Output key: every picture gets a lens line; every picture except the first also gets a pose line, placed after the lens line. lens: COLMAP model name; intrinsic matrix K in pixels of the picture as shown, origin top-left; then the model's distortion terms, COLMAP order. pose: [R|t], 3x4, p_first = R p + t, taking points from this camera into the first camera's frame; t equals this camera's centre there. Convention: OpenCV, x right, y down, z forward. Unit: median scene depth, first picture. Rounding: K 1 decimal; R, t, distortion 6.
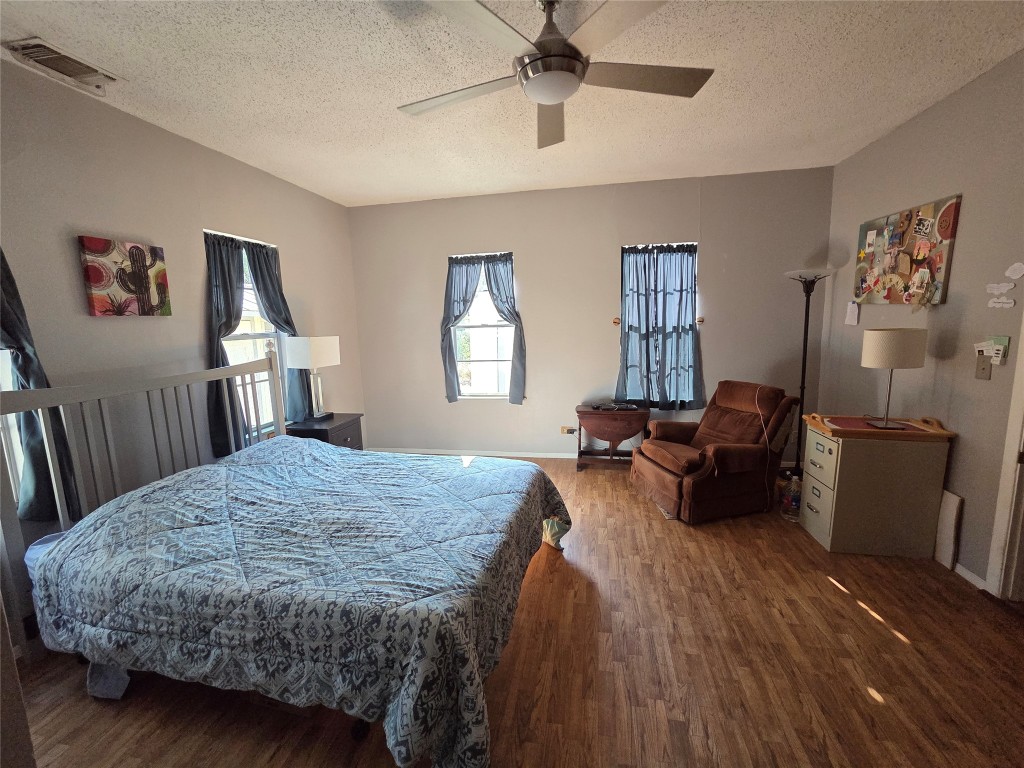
lens RADIAL K [[418.4, 0, 514.1], [0, 418.4, 376.4], [0, 0, 1]] dist [-0.001367, -0.000093]
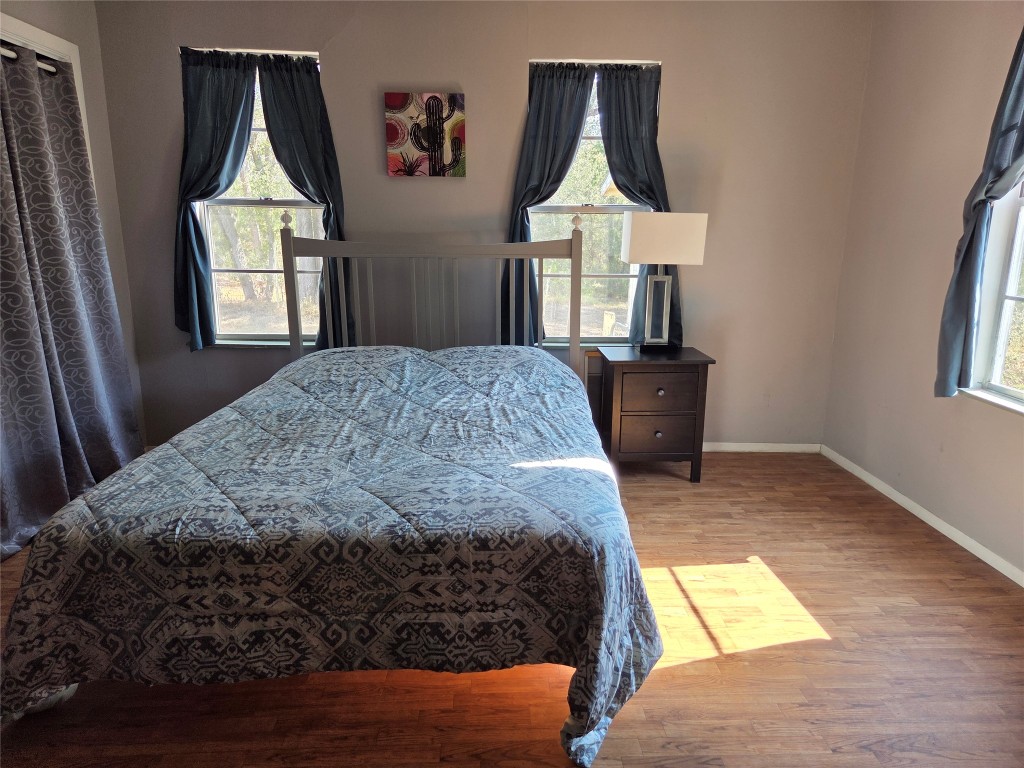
lens RADIAL K [[673.8, 0, 514.1], [0, 673.8, 388.3], [0, 0, 1]] dist [0.029876, -0.007759]
pose [[0.242225, 0.260090, -0.934709, 0.664132], [-0.146432, 0.962163, 0.229782, -0.065050], [0.959106, 0.081212, 0.271146, 0.813420]]
